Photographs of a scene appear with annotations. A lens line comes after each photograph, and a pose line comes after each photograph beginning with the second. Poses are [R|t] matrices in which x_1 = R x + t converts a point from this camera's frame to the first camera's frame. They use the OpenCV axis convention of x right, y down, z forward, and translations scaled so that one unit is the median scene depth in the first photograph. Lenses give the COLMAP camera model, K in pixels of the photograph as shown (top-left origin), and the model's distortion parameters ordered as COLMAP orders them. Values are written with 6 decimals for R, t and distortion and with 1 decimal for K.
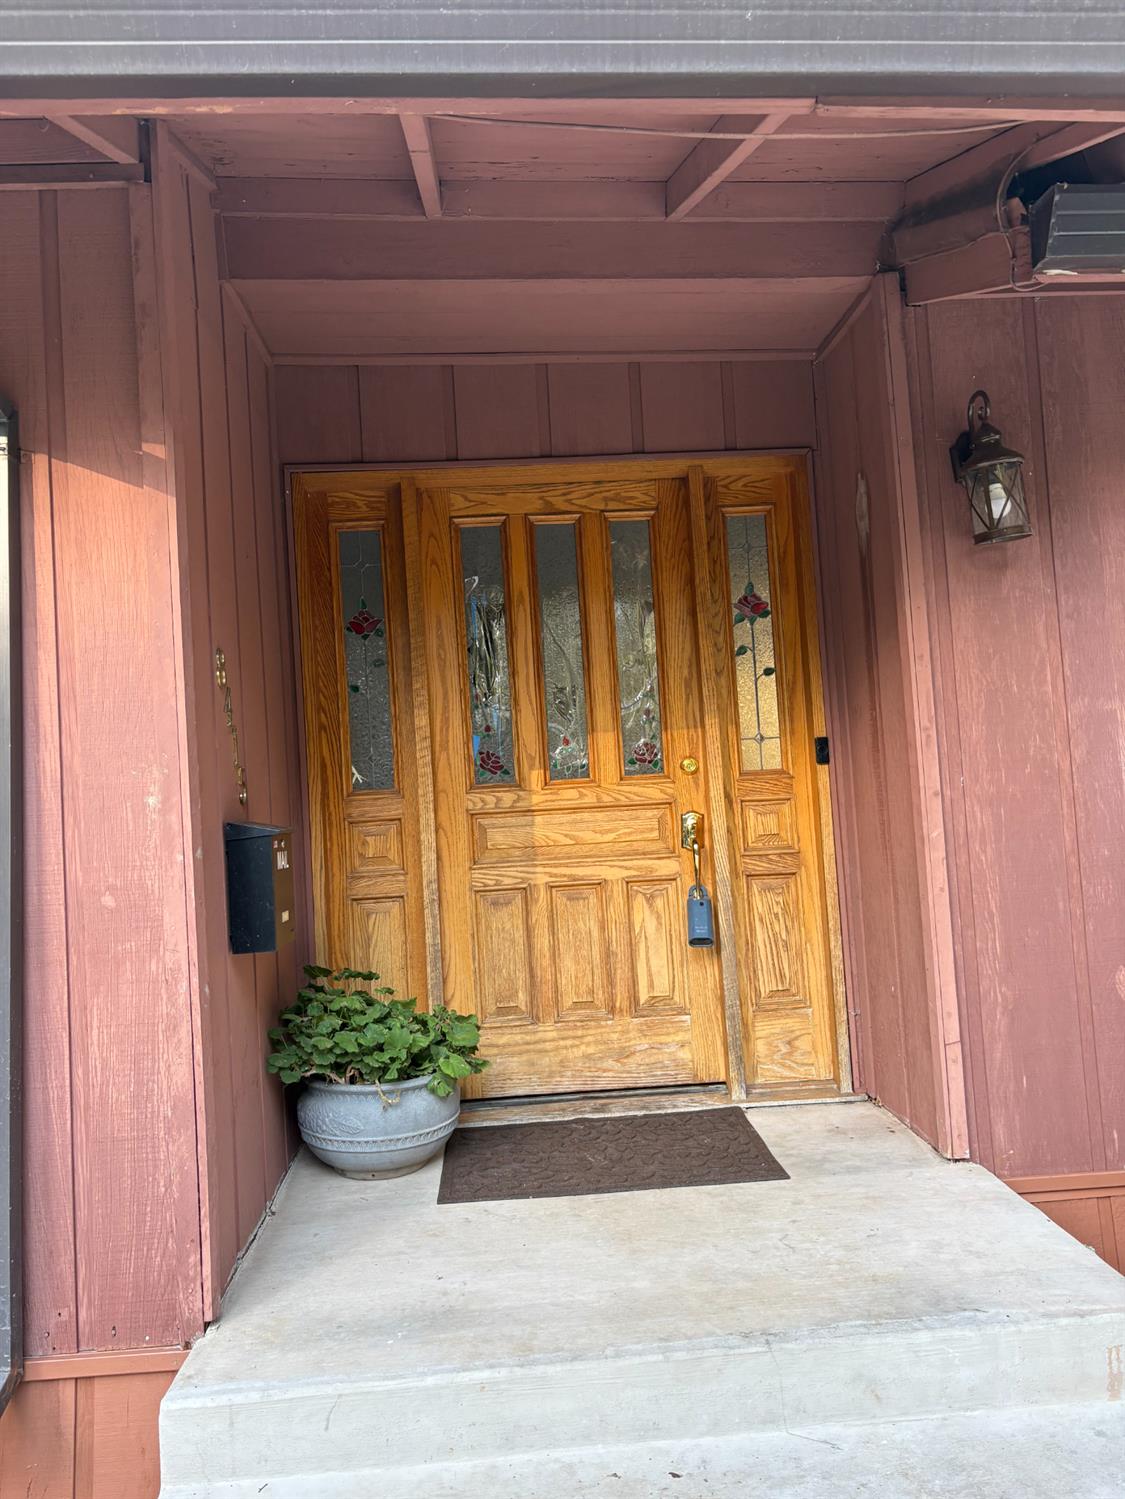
lens RADIAL K [[1135.6, 0, 564.2], [0, 1135.6, 744.0], [0, 0, 1]] dist [0.033990, -0.042303]
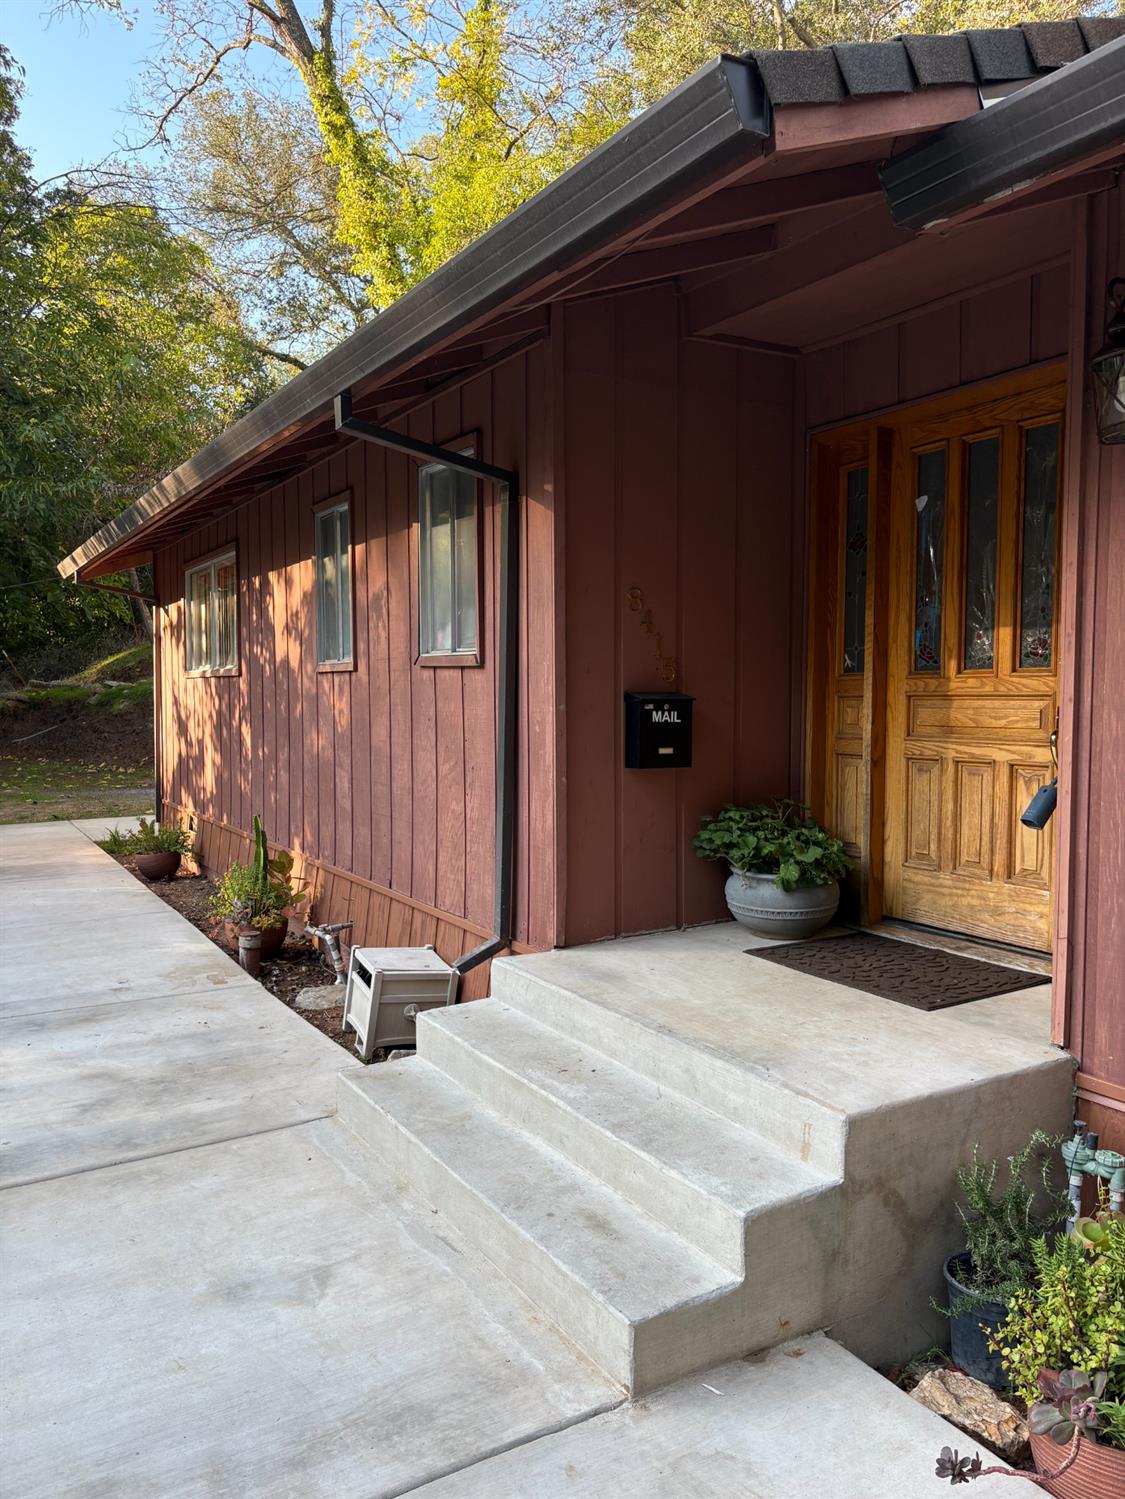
lens RADIAL K [[1135.6, 0, 562.4], [0, 1135.6, 754.0], [0, 0, 1]] dist [0.033990, -0.042303]
pose [[0.441569, 0.101212, -0.891500, 0.864344], [0.022799, 0.992030, 0.123918, -0.037318], [0.896938, -0.075044, 0.435742, 0.120374]]
